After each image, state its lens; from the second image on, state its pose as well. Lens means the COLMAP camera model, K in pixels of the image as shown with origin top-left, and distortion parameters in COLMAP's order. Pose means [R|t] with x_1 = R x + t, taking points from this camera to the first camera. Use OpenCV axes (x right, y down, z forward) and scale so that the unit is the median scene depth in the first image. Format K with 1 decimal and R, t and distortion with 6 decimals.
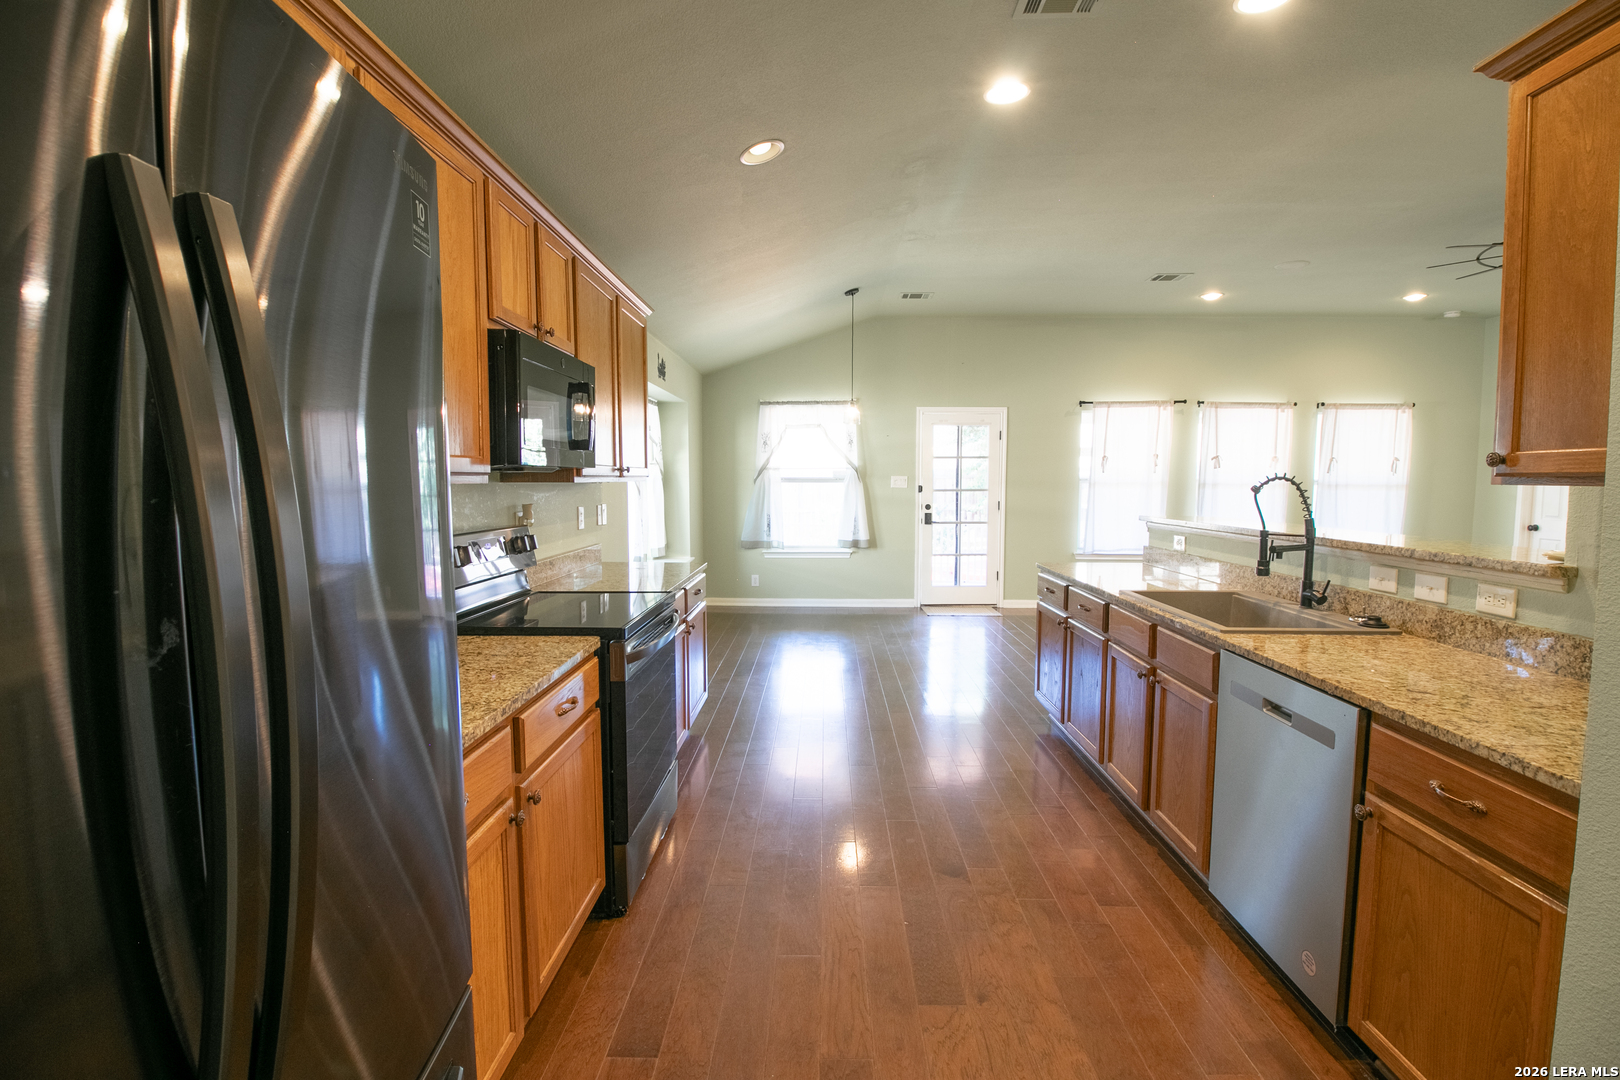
lens RADIAL K [[745.5, 0, 800.8], [0, 745.5, 540.4], [0, 0, 1]] dist [0.000410, -0.015797]
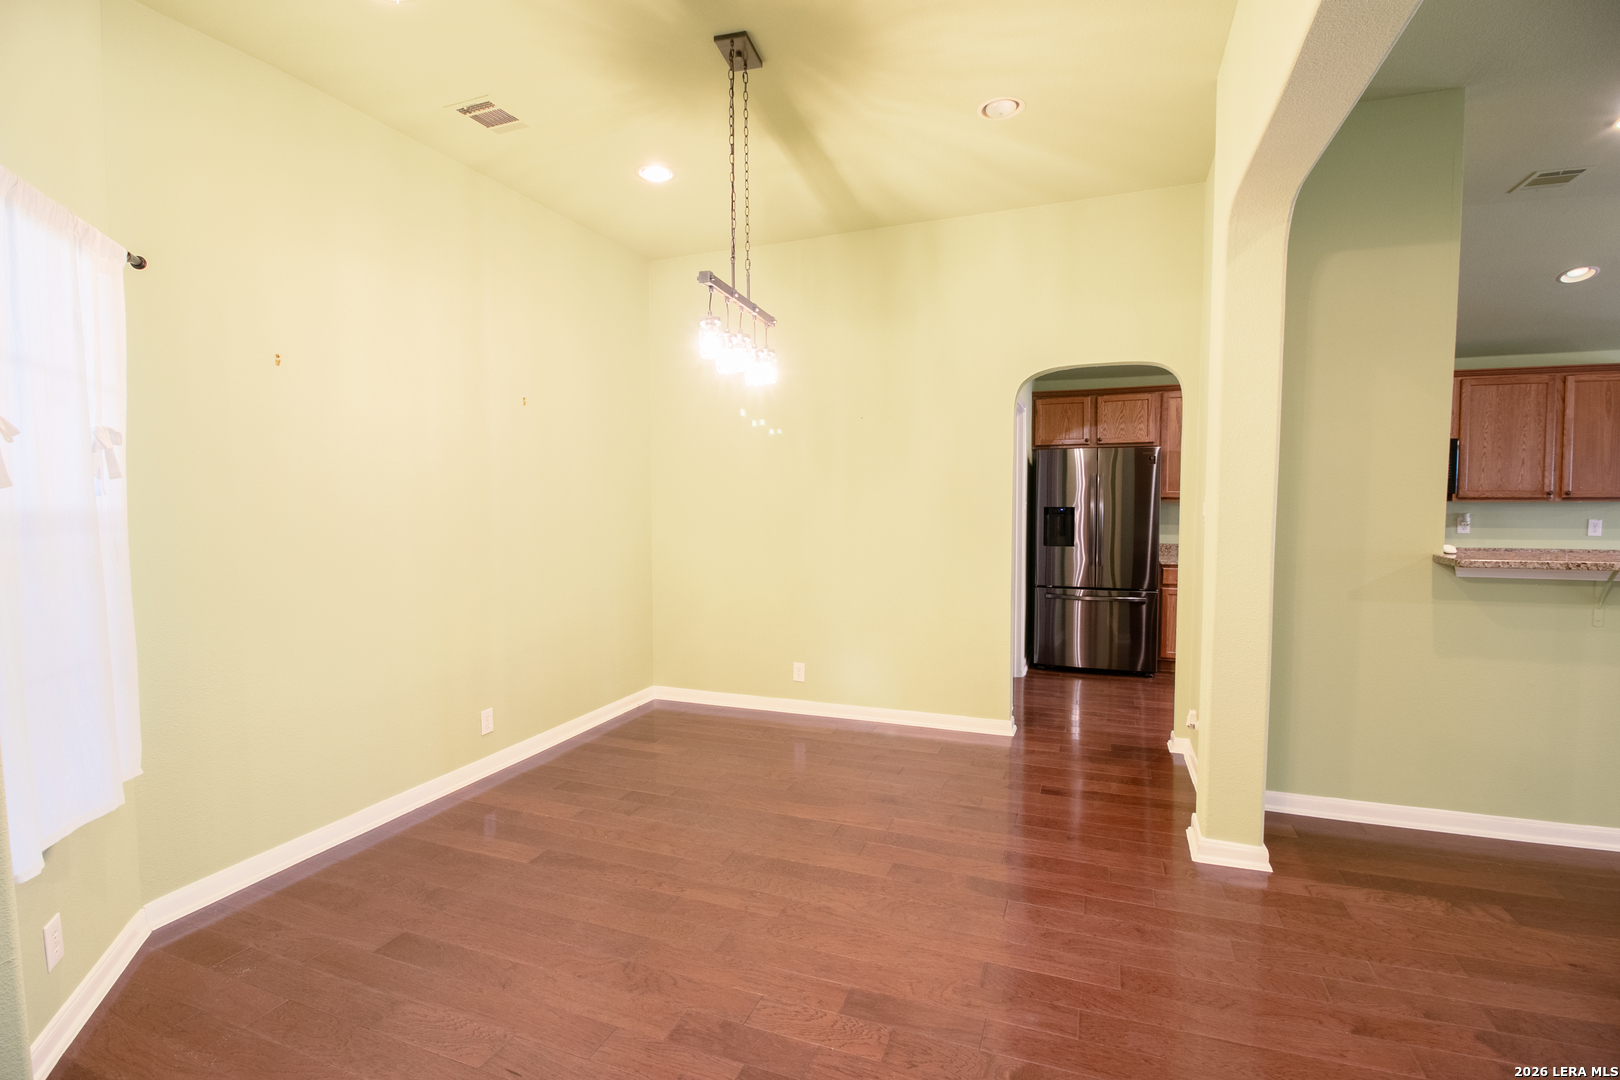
lens RADIAL K [[748.1, 0, 805.5], [0, 748.1, 538.1], [0, 0, 1]] dist [0.000763, -0.014298]
pose [[-0.332621, 0.053529, -0.941540, 0.746448], [-0.073280, 0.993902, 0.082394, -0.008117], [0.940209, 0.096402, -0.326670, 0.041530]]
